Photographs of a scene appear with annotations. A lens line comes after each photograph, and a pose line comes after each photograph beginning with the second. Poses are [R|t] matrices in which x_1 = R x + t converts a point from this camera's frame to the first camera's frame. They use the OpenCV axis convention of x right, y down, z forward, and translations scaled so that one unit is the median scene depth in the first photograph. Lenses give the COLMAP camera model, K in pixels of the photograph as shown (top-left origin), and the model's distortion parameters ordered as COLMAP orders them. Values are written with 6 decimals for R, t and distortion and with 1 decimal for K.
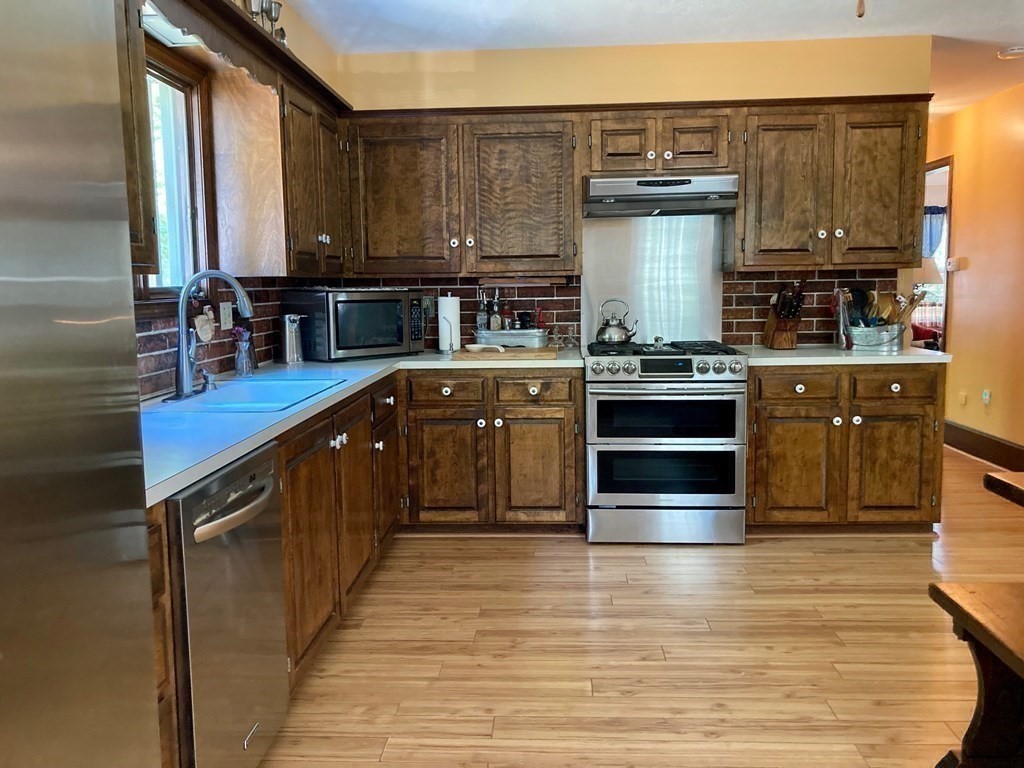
lens RADIAL K [[835.6, 0, 515.9], [0, 835.6, 376.6], [0, 0, 1]] dist [0.055185, -0.070607]
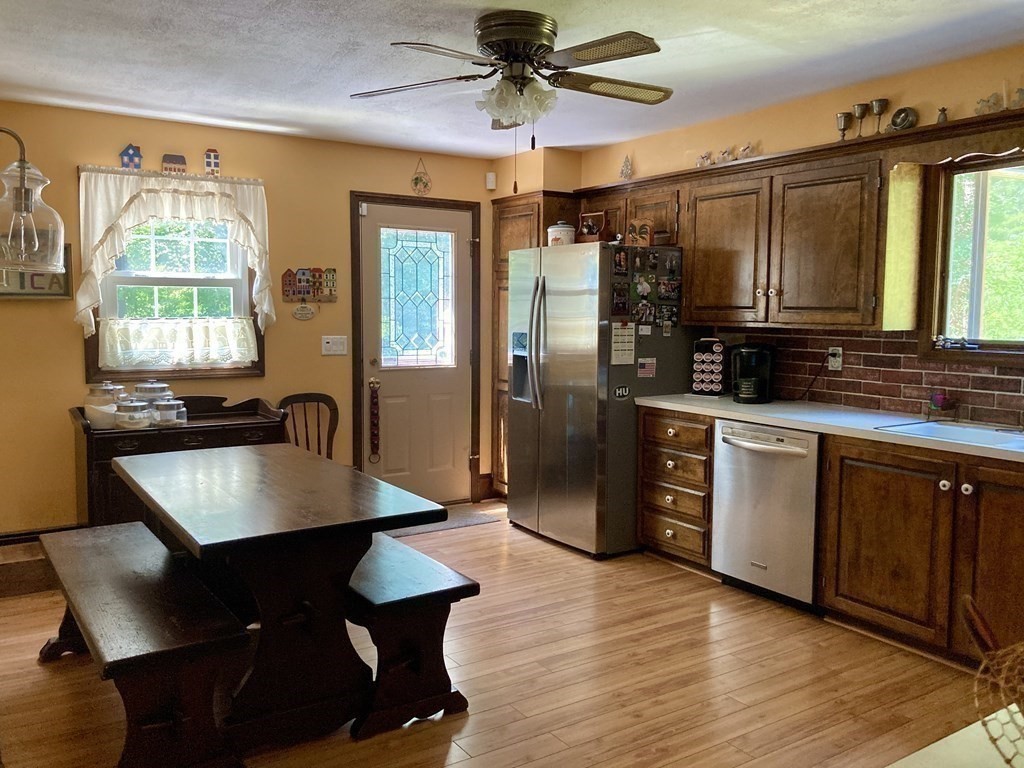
lens RADIAL K [[835.6, 0, 512.4], [0, 835.6, 386.0], [0, 0, 1]] dist [0.055185, -0.070607]
pose [[-0.805635, 0.065436, -0.588788, 0.638191], [-0.062335, 0.979000, 0.194097, -0.163671], [0.589124, 0.193073, -0.784637, 1.065189]]
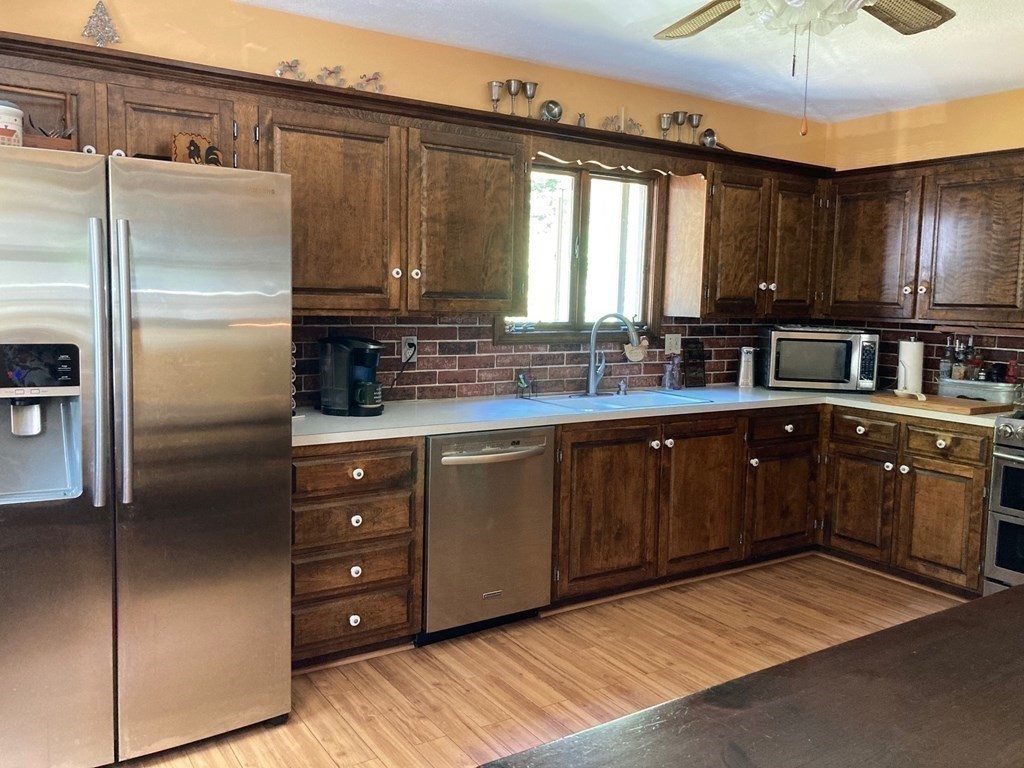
lens RADIAL K [[835.6, 0, 511.2], [0, 835.6, 374.5], [0, 0, 1]] dist [0.055185, -0.070607]
pose [[0.586381, 0.106791, -0.802965, 0.504151], [-0.123891, 0.991433, 0.041382, -0.041274], [0.800505, 0.075215, 0.594588, 0.001946]]
